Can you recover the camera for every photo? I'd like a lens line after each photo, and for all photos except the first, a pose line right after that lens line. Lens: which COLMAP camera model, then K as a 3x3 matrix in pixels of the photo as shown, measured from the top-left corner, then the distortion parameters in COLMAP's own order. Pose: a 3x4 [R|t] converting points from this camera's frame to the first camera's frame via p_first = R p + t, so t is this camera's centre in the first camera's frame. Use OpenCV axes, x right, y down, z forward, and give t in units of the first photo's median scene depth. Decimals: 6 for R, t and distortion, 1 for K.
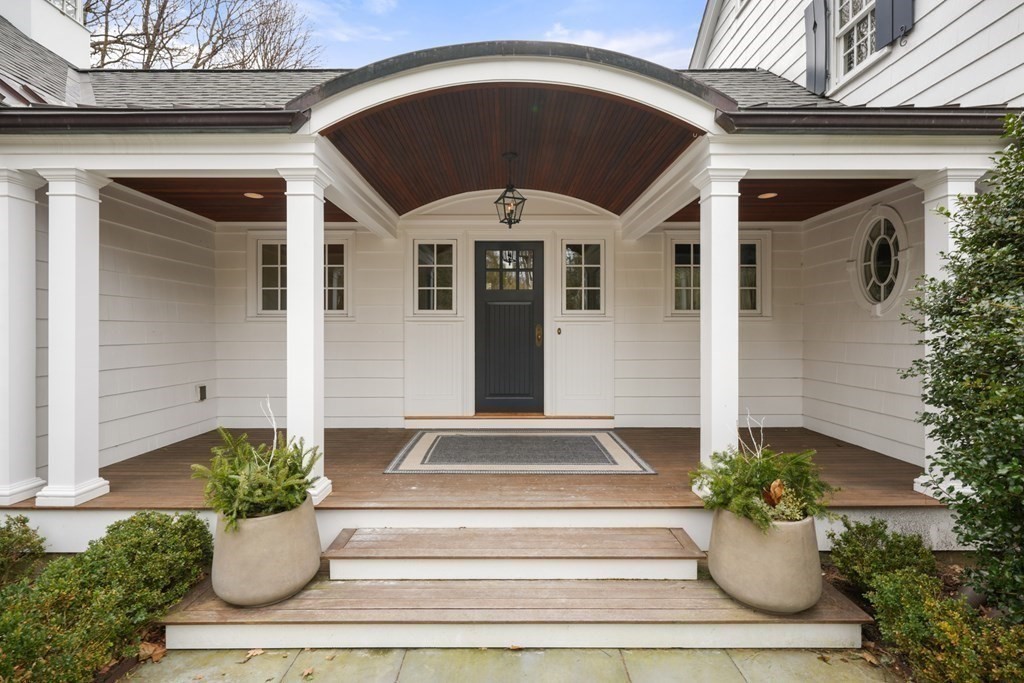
lens RADIAL K [[431.6, 0, 514.2], [0, 431.6, 330.2], [0, 0, 1]] dist [-0.000838, -0.000062]
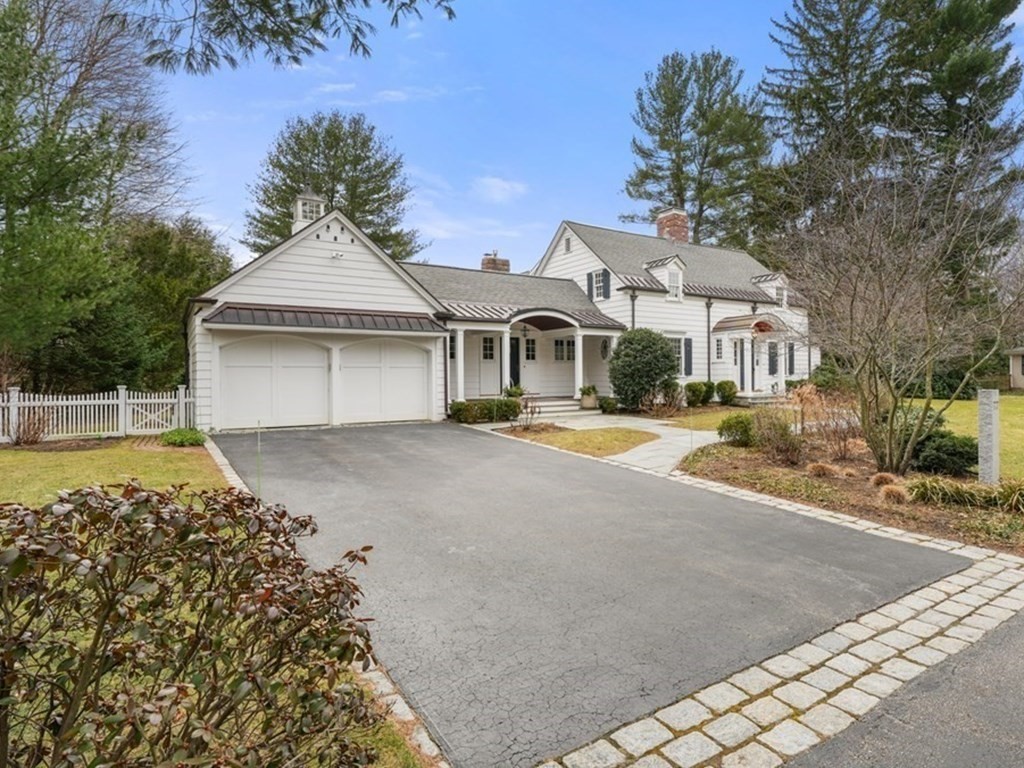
lens RADIAL K [[566.7, 0, 512.0], [0, 566.7, 384.0], [0, 0, 1]] dist [-0.070856, -0.000178]
pose [[0.864417, -0.009953, 0.502677, -2.123053], [0.004065, 0.999910, 0.012808, 0.077759], [-0.502759, -0.009028, 0.864380, -2.611529]]
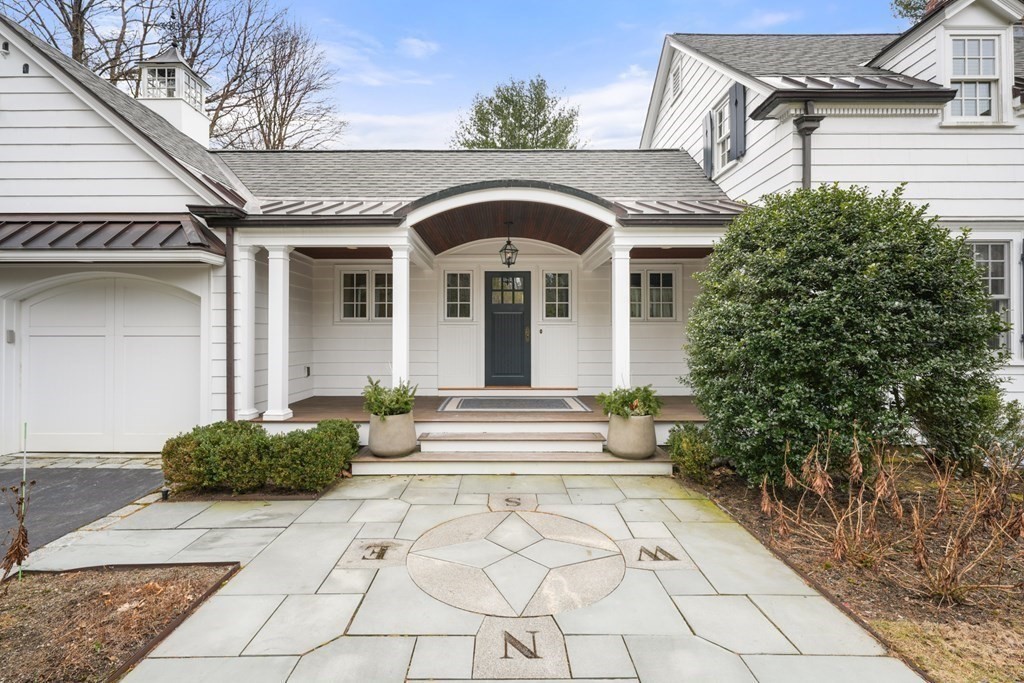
lens RADIAL K [[451.2, 0, 507.3], [0, 451.2, 334.5], [0, 0, 1]] dist [-0.001381, -0.000333]
pose [[0.999993, 0.000222, -0.003830, -0.007223], [-0.000230, 0.999998, -0.002173, 0.017038], [0.003829, 0.002174, 0.999990, -0.597240]]
